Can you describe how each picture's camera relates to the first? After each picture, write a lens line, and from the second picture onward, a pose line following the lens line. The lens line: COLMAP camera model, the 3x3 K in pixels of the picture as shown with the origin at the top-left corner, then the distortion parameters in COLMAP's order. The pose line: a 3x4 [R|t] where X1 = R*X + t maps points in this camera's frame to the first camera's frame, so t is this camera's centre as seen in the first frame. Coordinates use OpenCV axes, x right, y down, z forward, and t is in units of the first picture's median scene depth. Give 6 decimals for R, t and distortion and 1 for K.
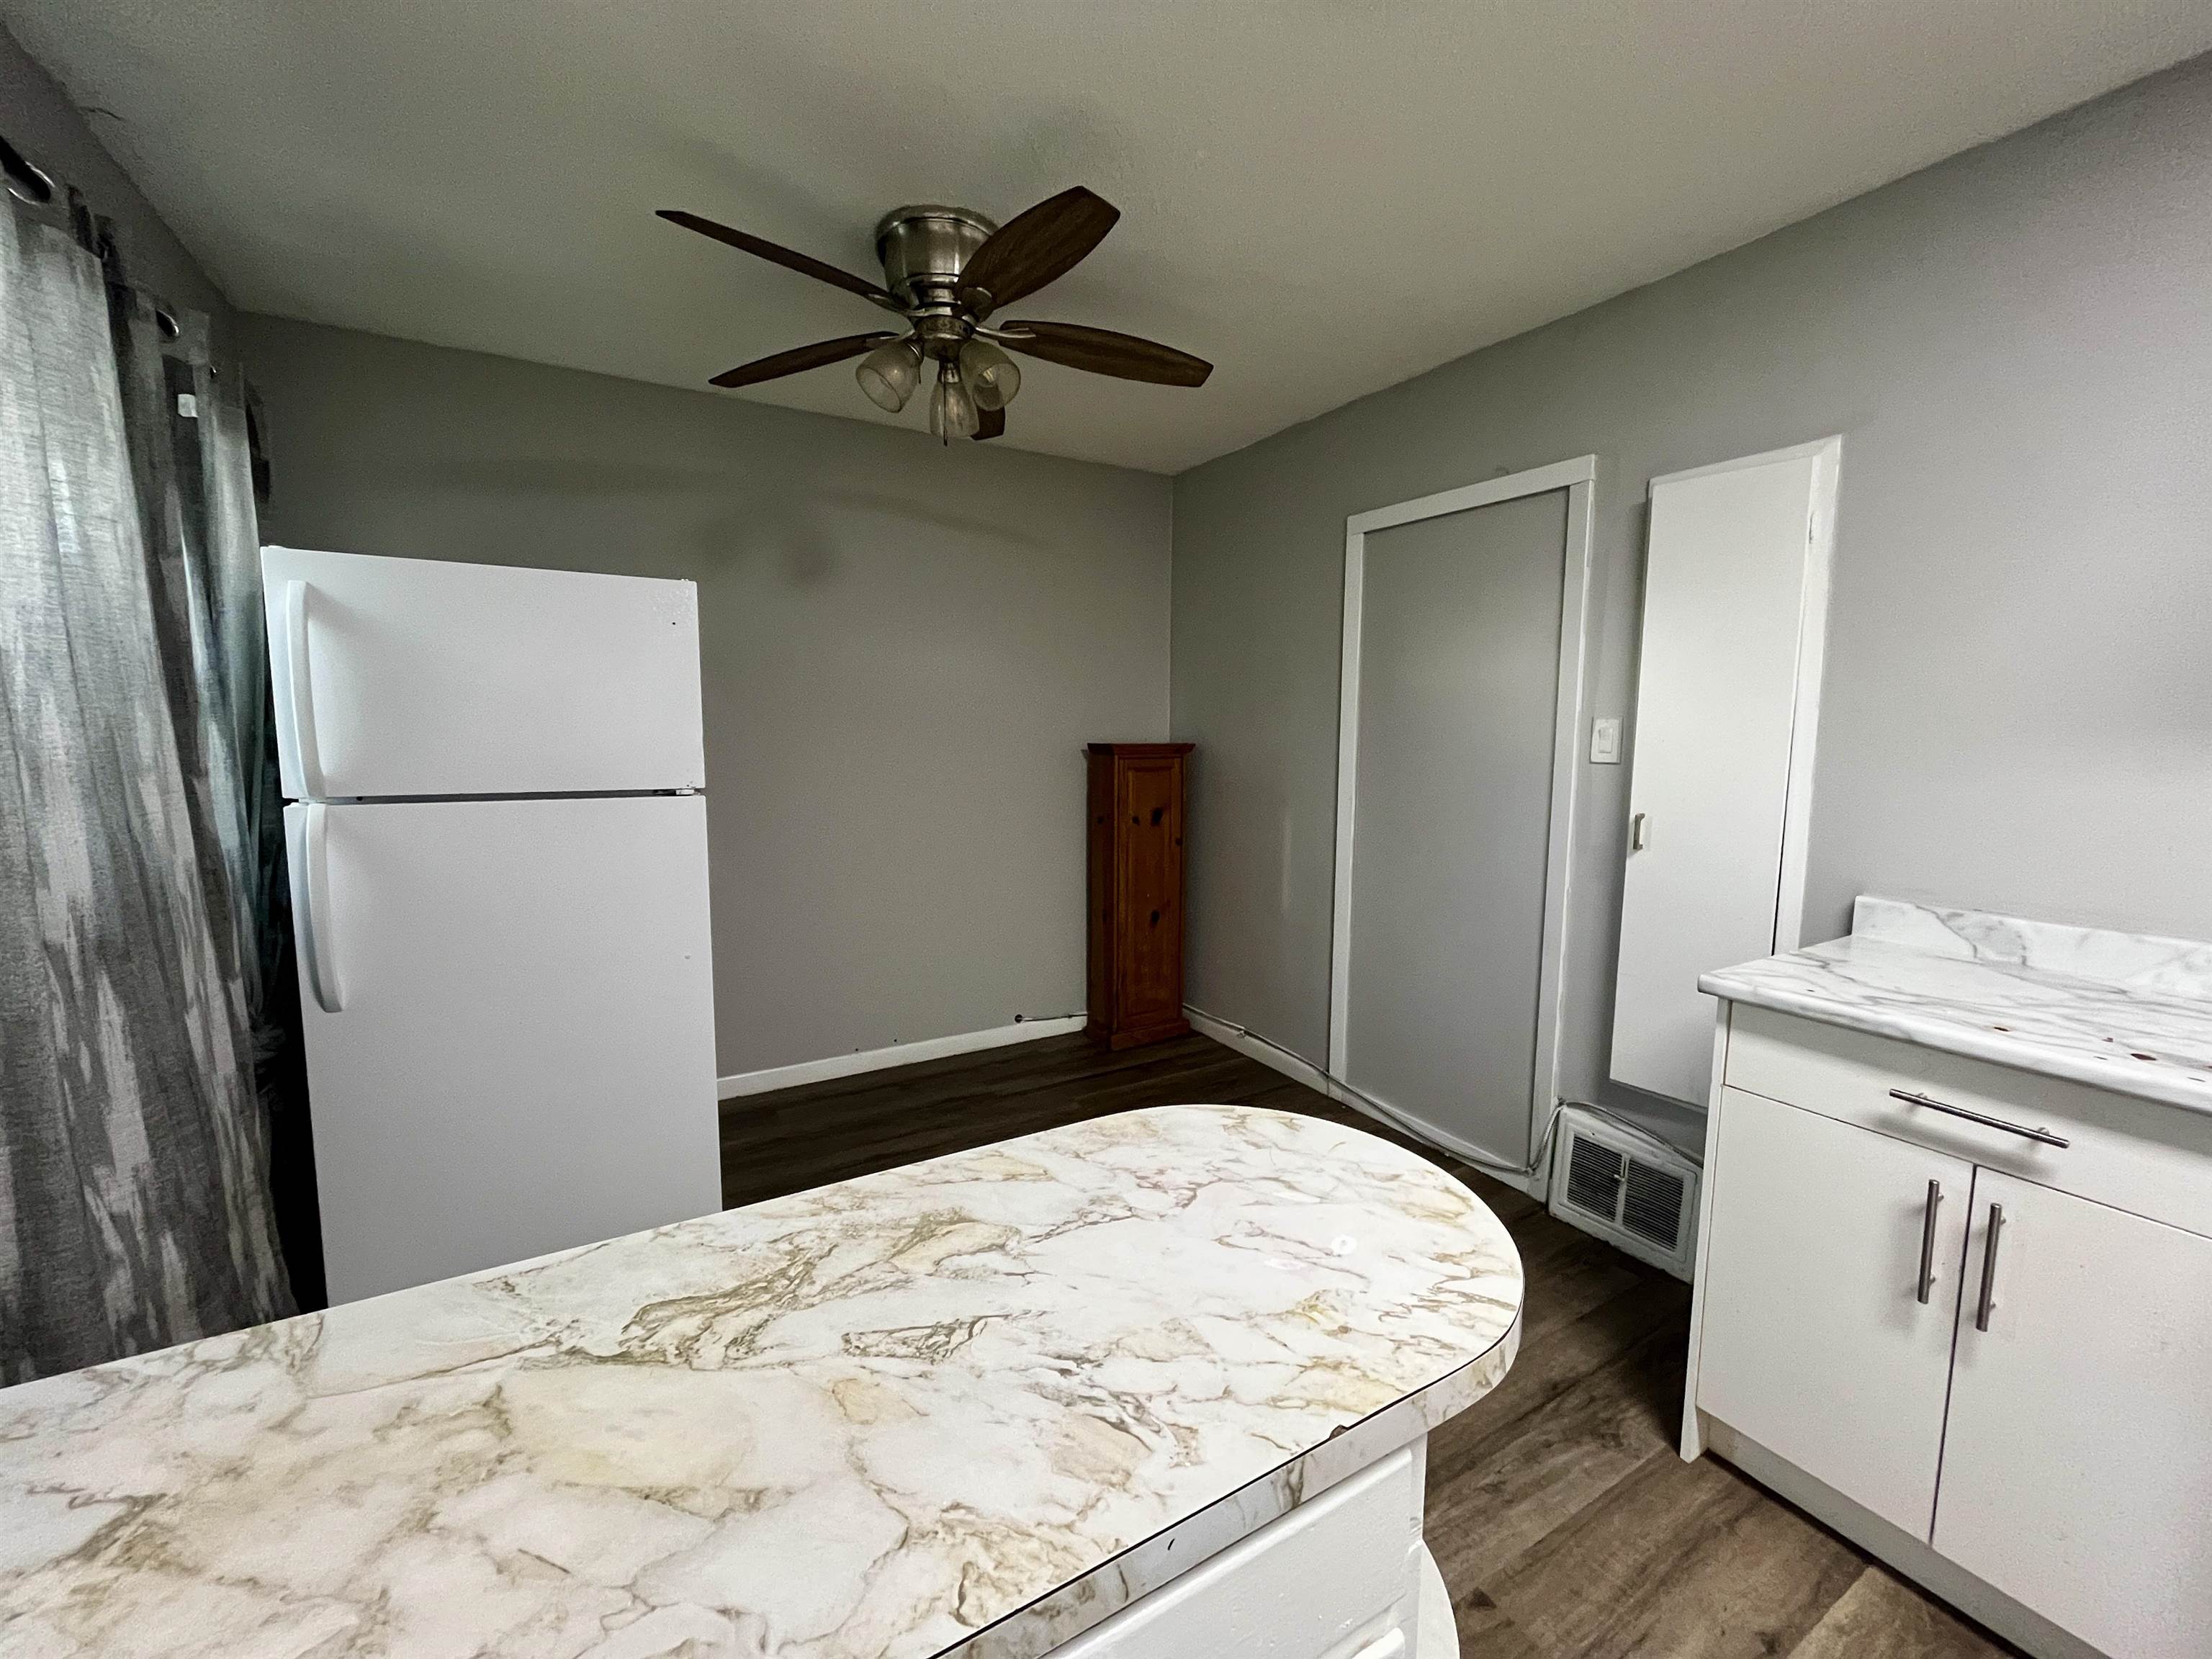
lens RADIAL K [[889.9, 0, 1105.9], [0, 889.9, 825.1], [0, 0, 1]] dist [-0.003889, -0.000179]
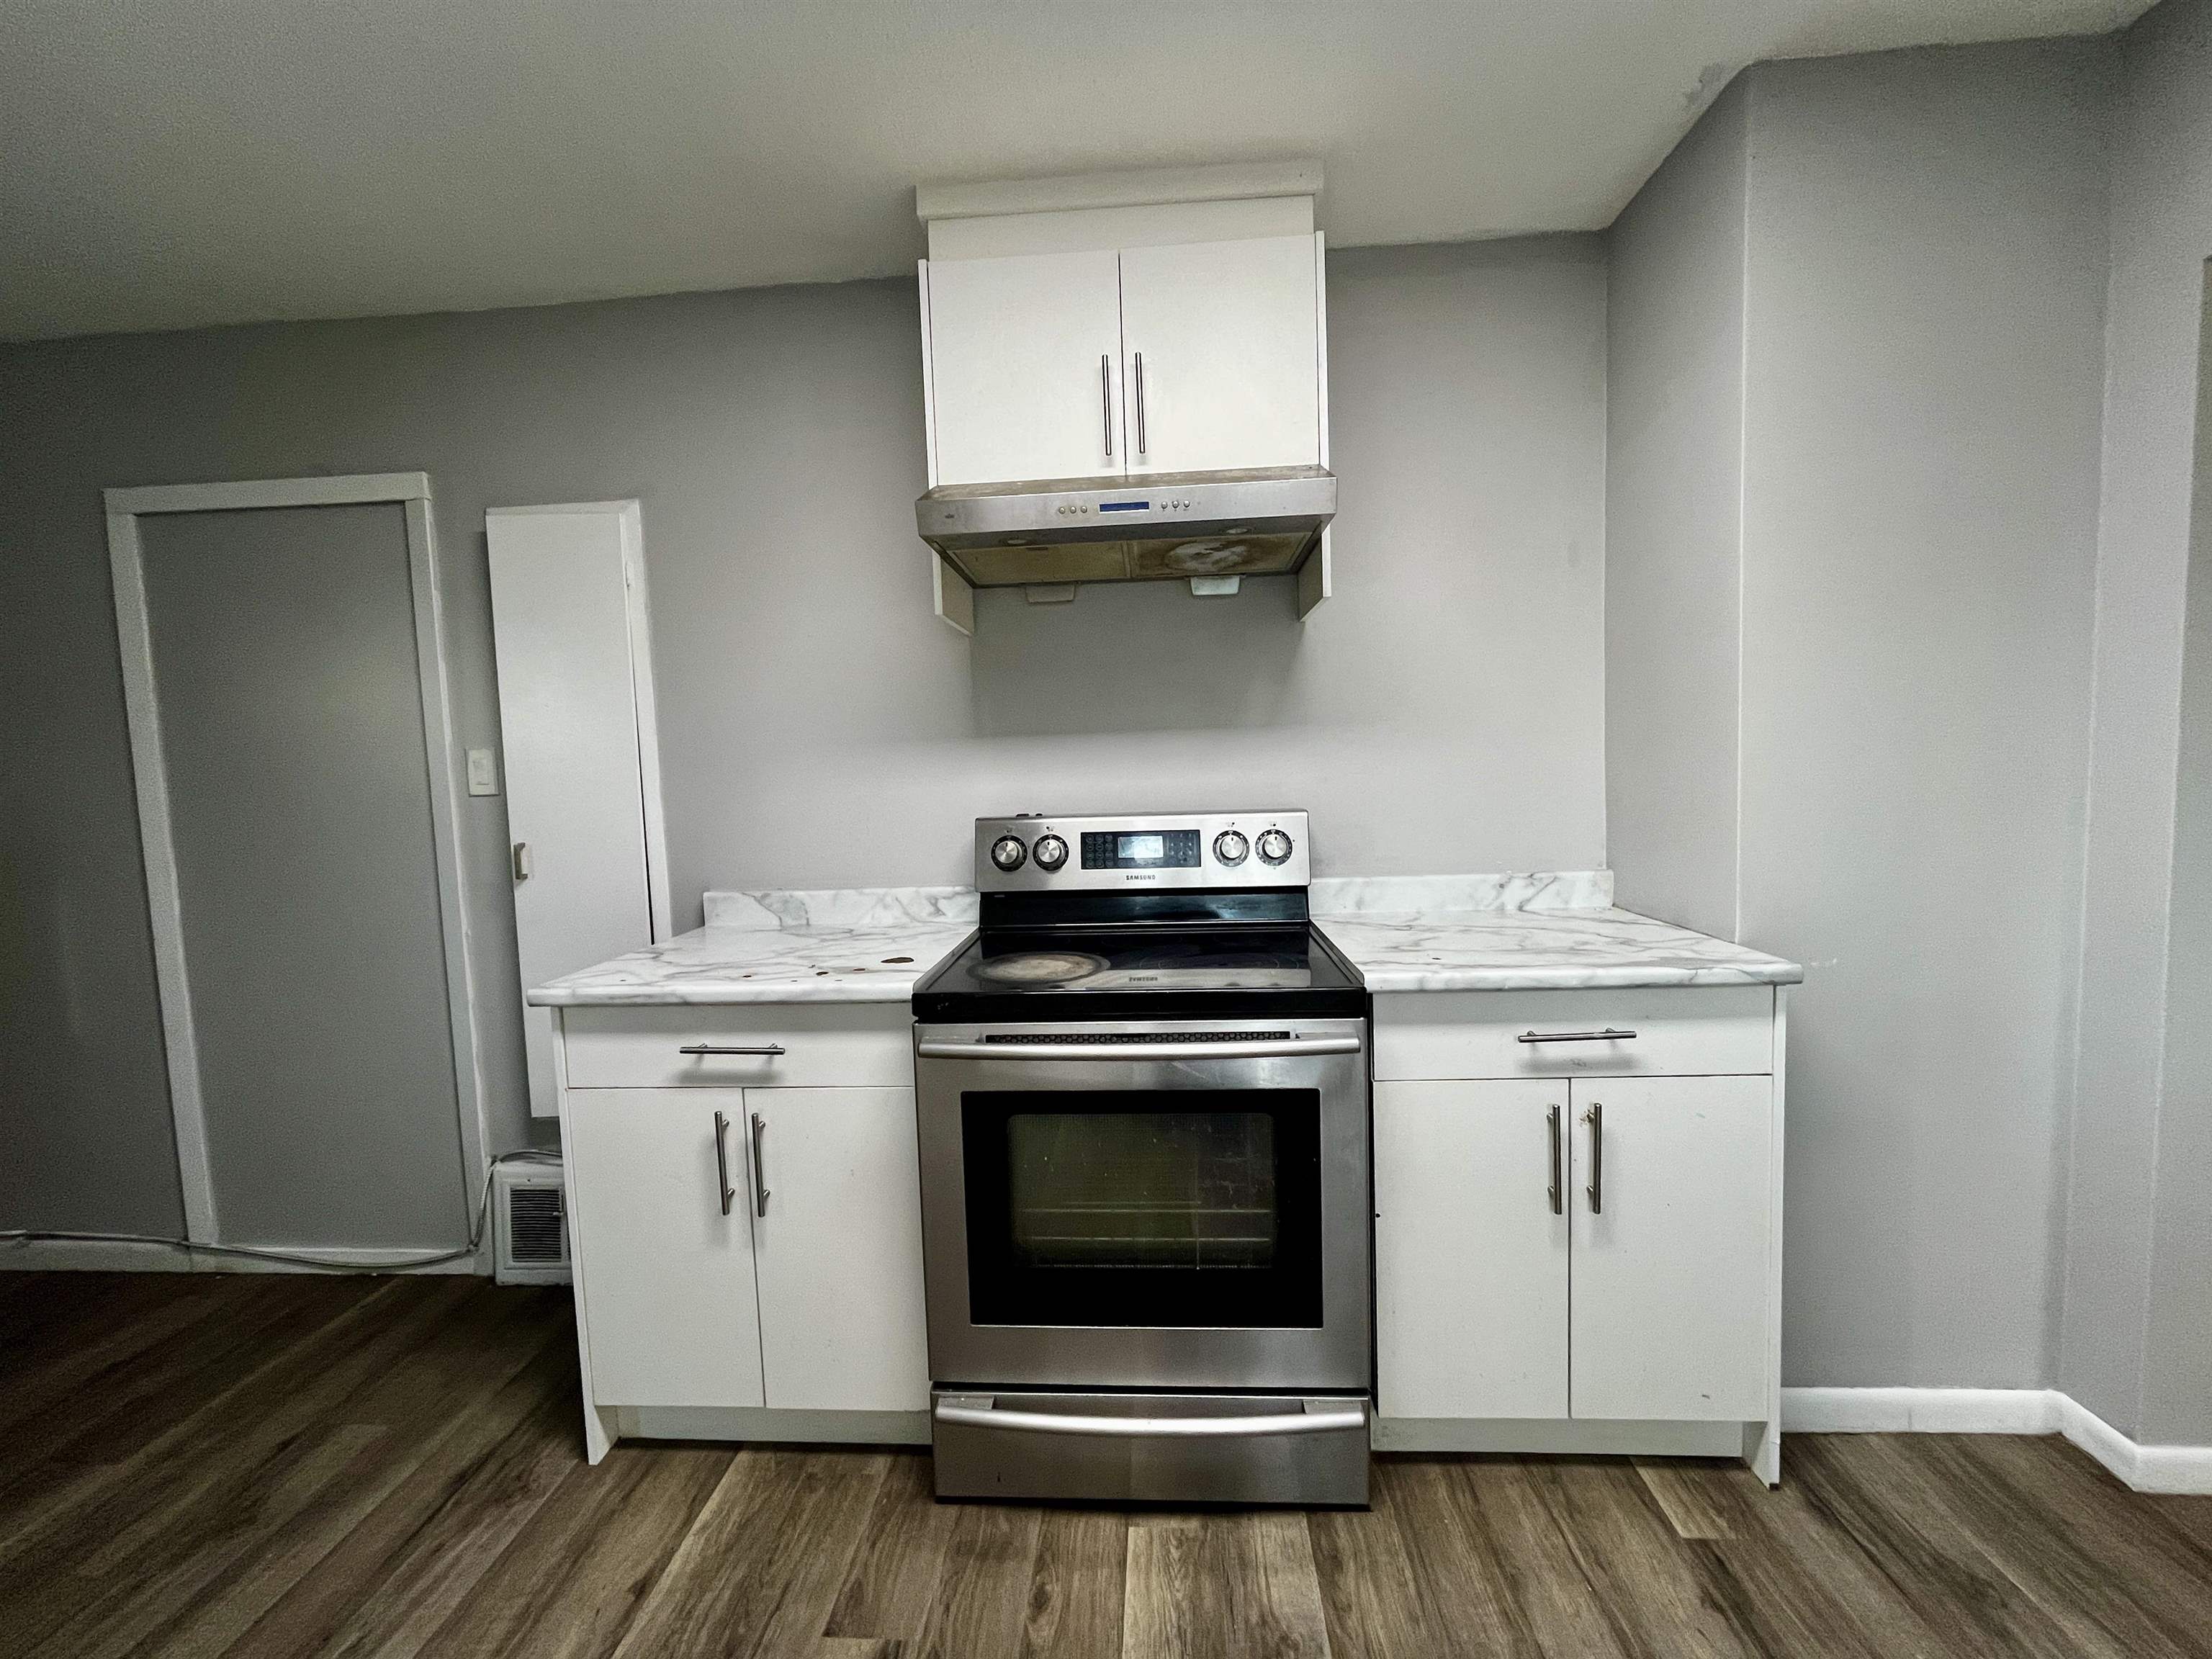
lens RADIAL K [[889.9, 0, 1105.9], [0, 889.9, 825.1], [0, 0, 1]] dist [-0.003889, -0.000179]
pose [[0.562086, -0.082850, 0.822919, 0.196847], [0.126663, 0.991856, 0.013342, 0.046403], [-0.817322, 0.096733, 0.568003, -0.125498]]
